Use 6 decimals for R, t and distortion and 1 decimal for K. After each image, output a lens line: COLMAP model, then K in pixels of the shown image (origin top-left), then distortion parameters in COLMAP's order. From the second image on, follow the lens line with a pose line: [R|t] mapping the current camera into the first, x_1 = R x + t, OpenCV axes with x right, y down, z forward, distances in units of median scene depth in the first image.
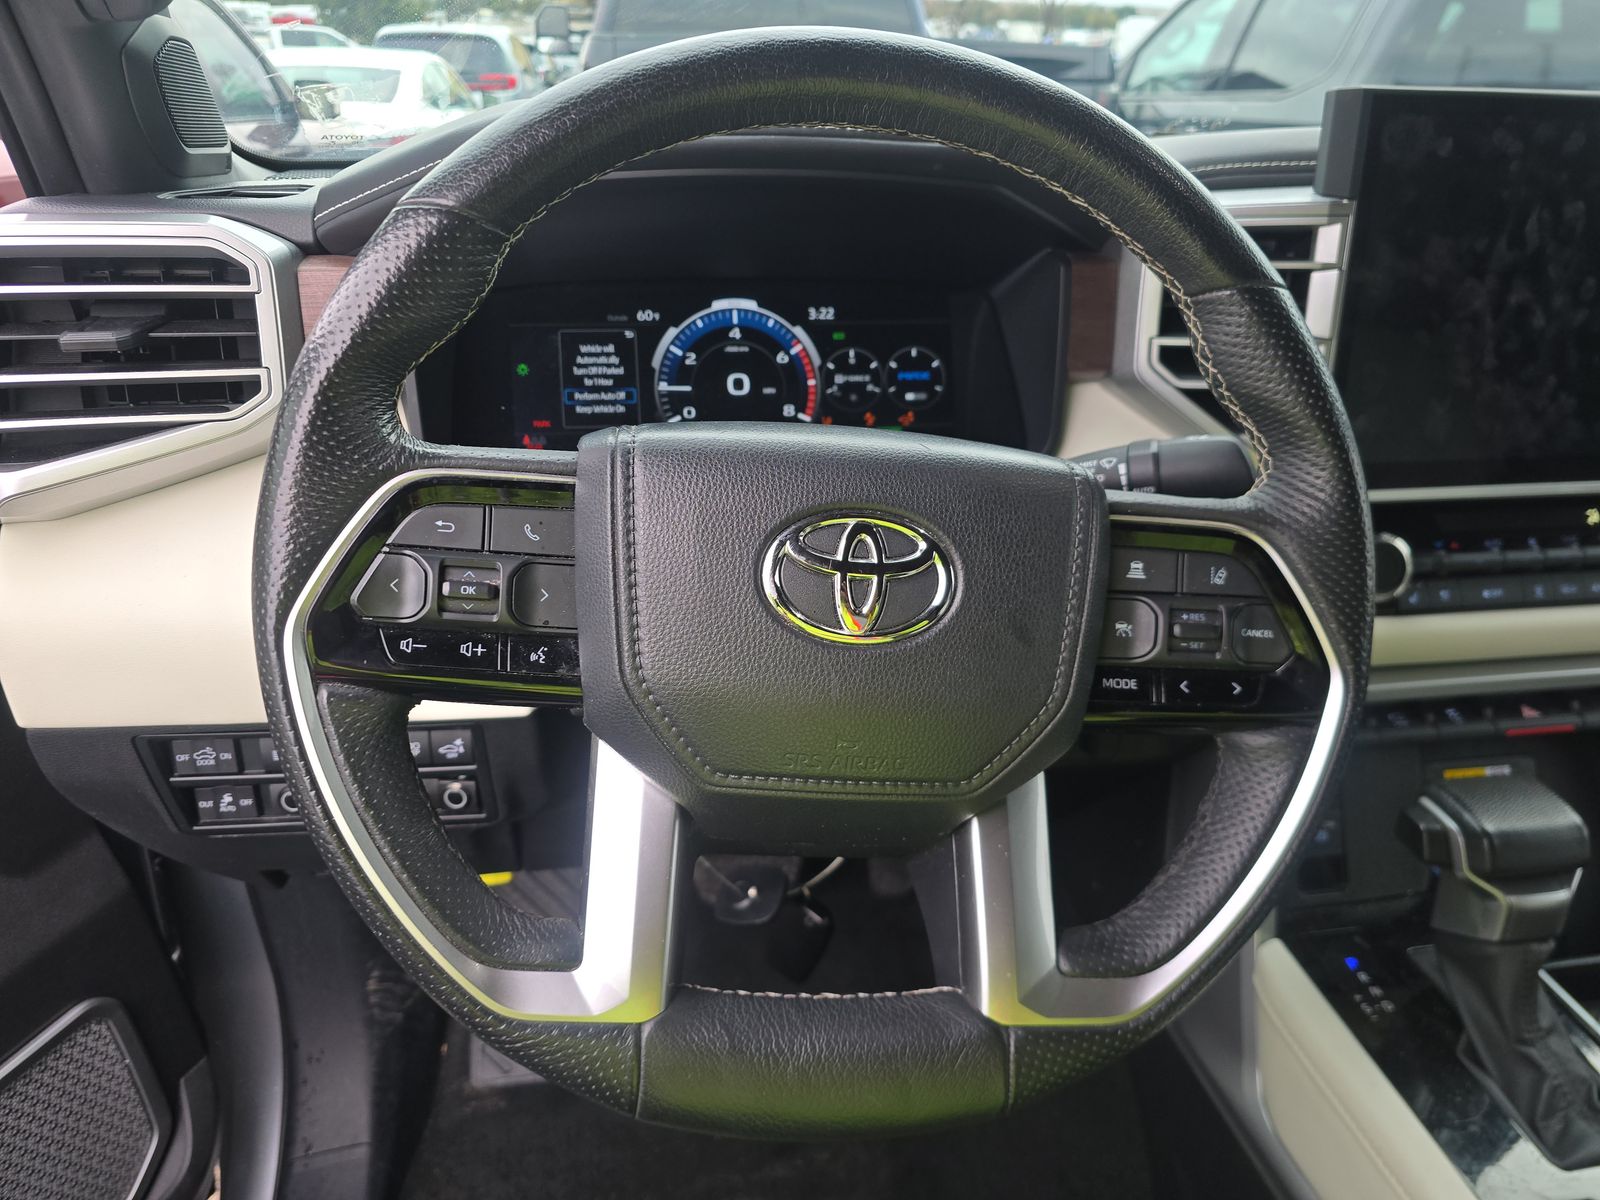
lens RADIAL K [[1070.3, 0, 792.9], [0, 1070.3, 604.1], [0, 0, 1]] dist [0.021887, -0.021310]
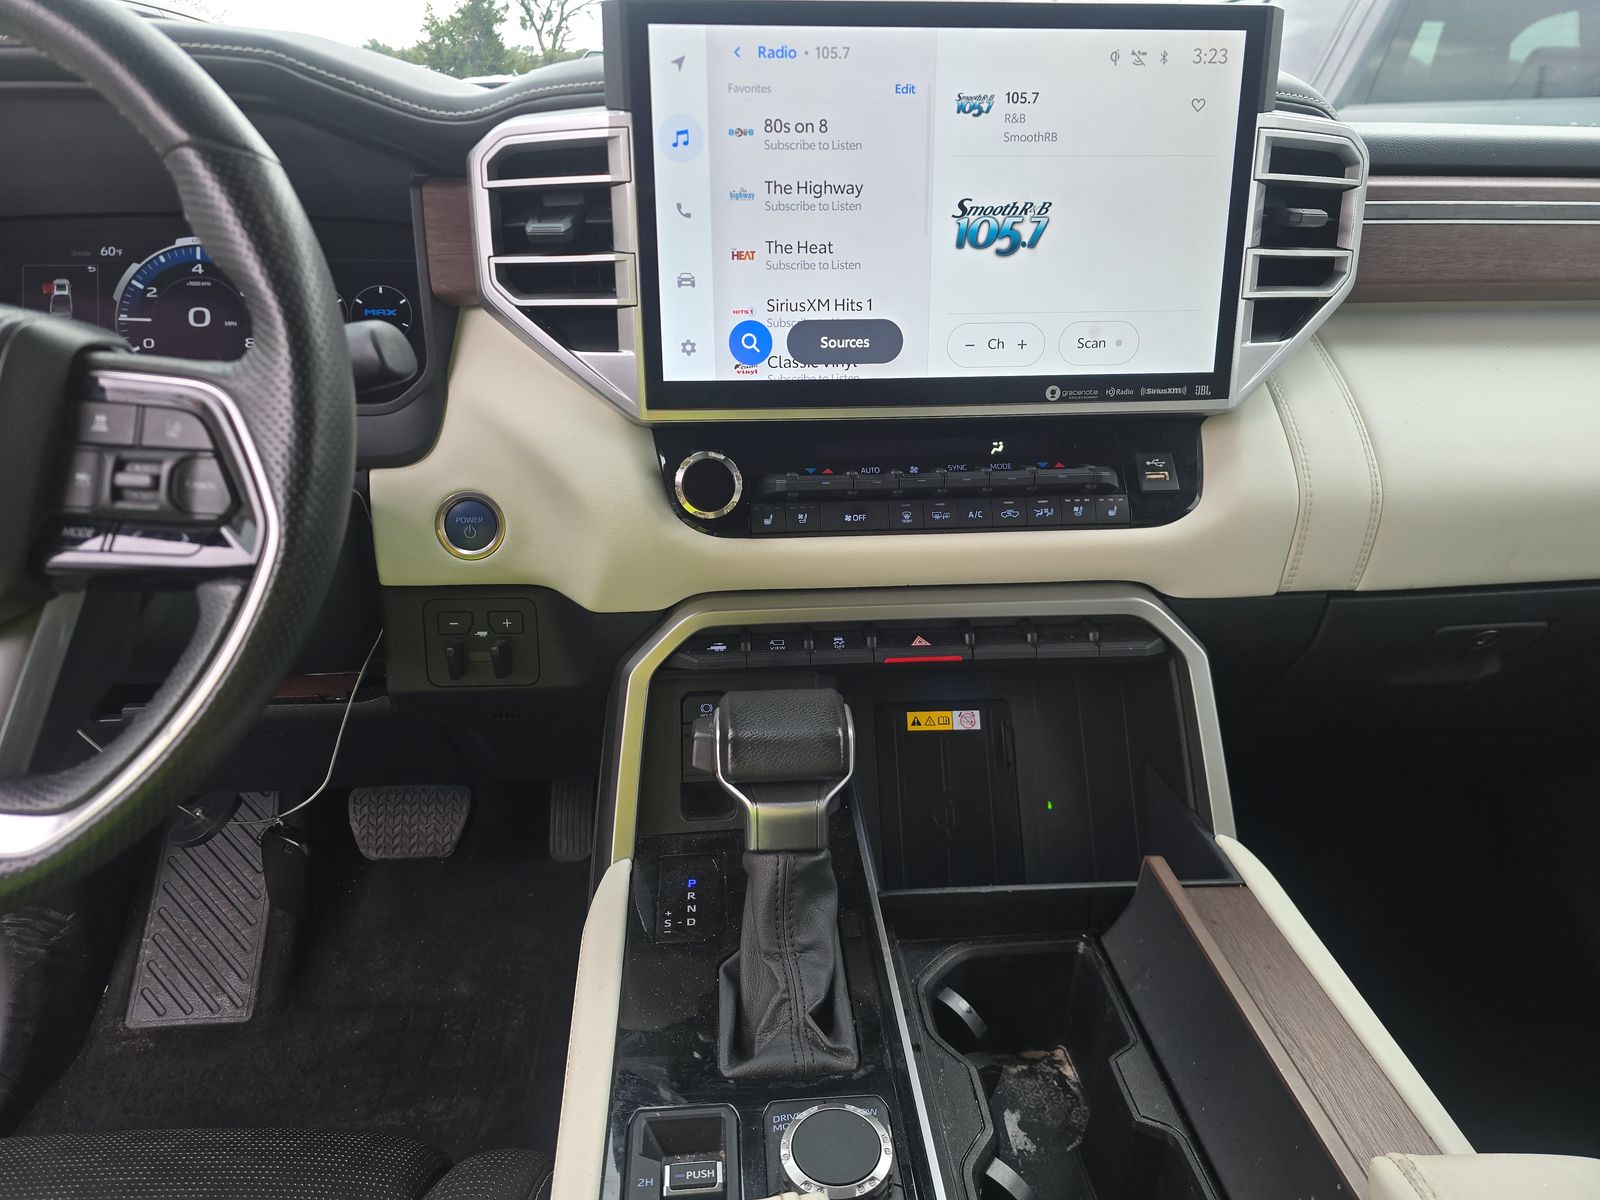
lens RADIAL K [[1070.3, 0, 802.7], [0, 1070.3, 603.3], [0, 0, 1]] dist [0.021887, -0.021310]
pose [[0.997205, 0.016787, -0.072804, 0.614653], [-0.018969, 0.999388, -0.029377, 0.091724], [0.072266, 0.030675, 0.996914, 0.011729]]
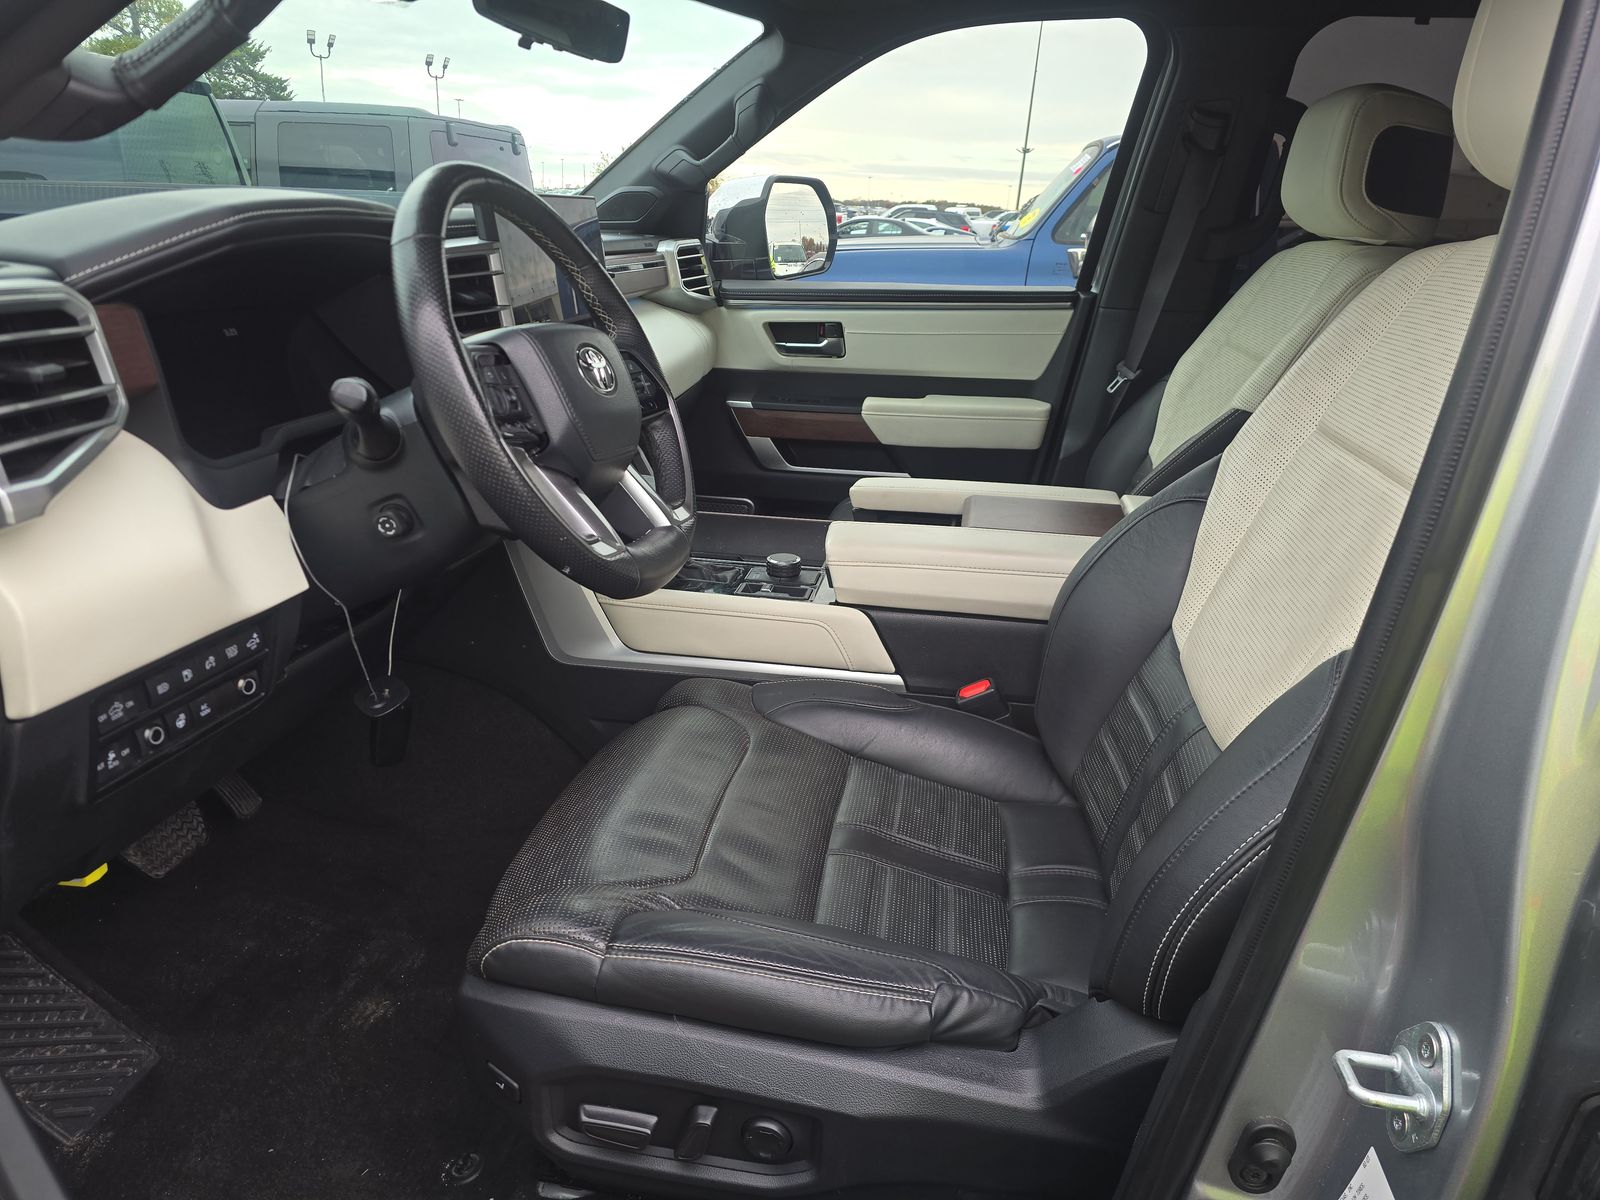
lens RADIAL K [[1070.3, 0, 799.7], [0, 1070.3, 605.4], [0, 0, 1]] dist [0.021887, -0.021310]
pose [[0.320647, -0.327704, 0.888705, -1.219123], [0.361712, 0.909502, 0.204866, 0.056771], [-0.875414, 0.255766, 0.410163, -0.196134]]
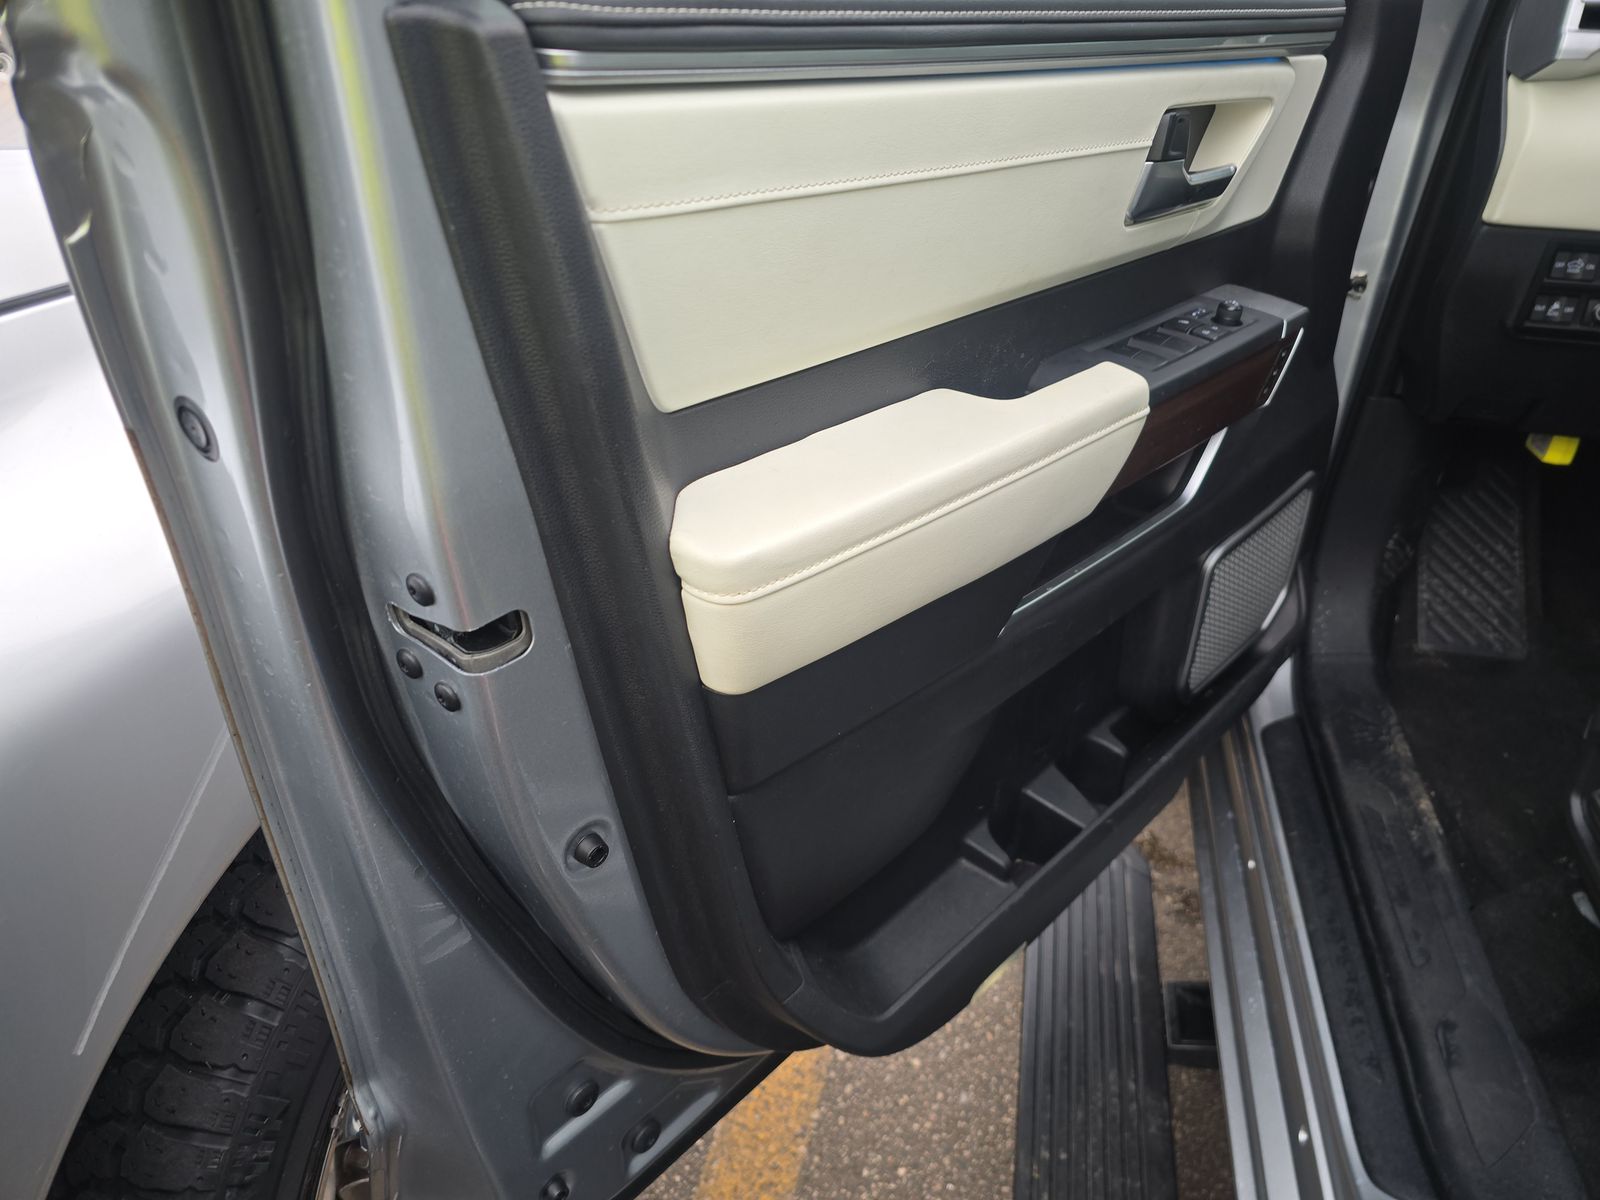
lens RADIAL K [[1070.3, 0, 798.7], [0, 1070.3, 608.2], [0, 0, 1]] dist [0.021887, -0.021310]
pose [[0.921899, 0.187346, -0.339122, -0.854026], [-0.147696, 0.979157, 0.139417, 0.503922], [0.358173, -0.078442, 0.930354, -0.732376]]
